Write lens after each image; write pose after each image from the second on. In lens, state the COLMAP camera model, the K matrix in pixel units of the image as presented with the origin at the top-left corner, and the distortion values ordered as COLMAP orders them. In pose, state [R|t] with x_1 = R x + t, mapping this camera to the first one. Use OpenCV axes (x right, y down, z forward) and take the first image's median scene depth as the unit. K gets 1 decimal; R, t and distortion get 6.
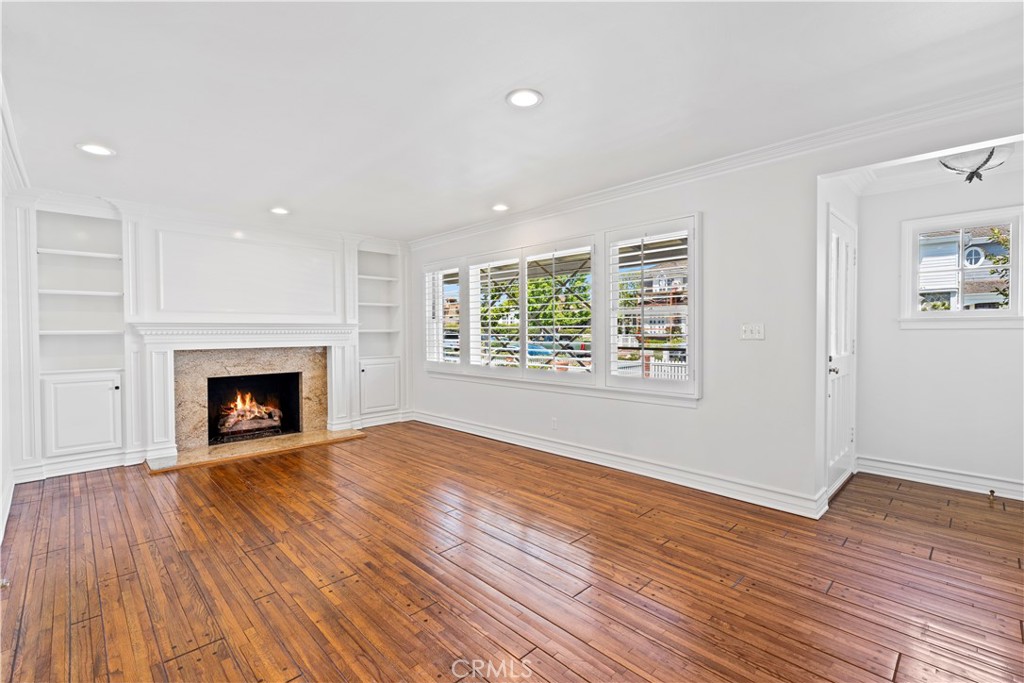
lens RADIAL K [[468.7, 0, 512.0], [0, 468.7, 341.5], [0, 0, 1]] dist [-0.001571, 0.000221]
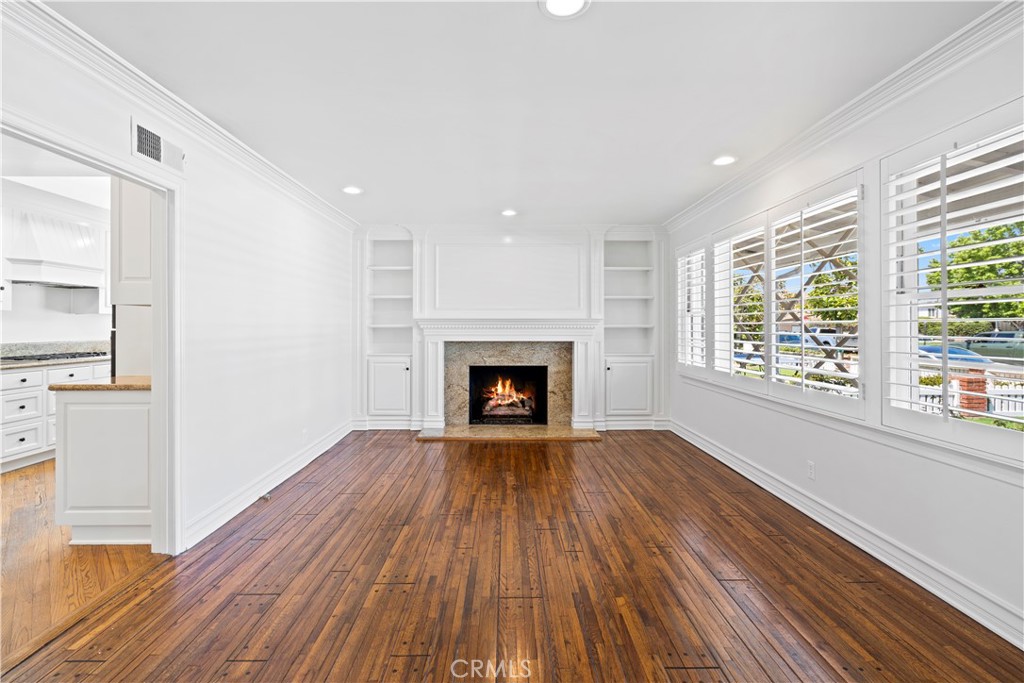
lens RADIAL K [[471.2, 0, 509.6], [0, 471.2, 326.9], [0, 0, 1]] dist [-0.003957, 0.000770]
pose [[0.711881, 0.005798, -0.702276, 0.239685], [-0.019935, 0.999730, -0.011954, -0.006977], [0.702017, 0.022510, 0.711804, 0.229825]]
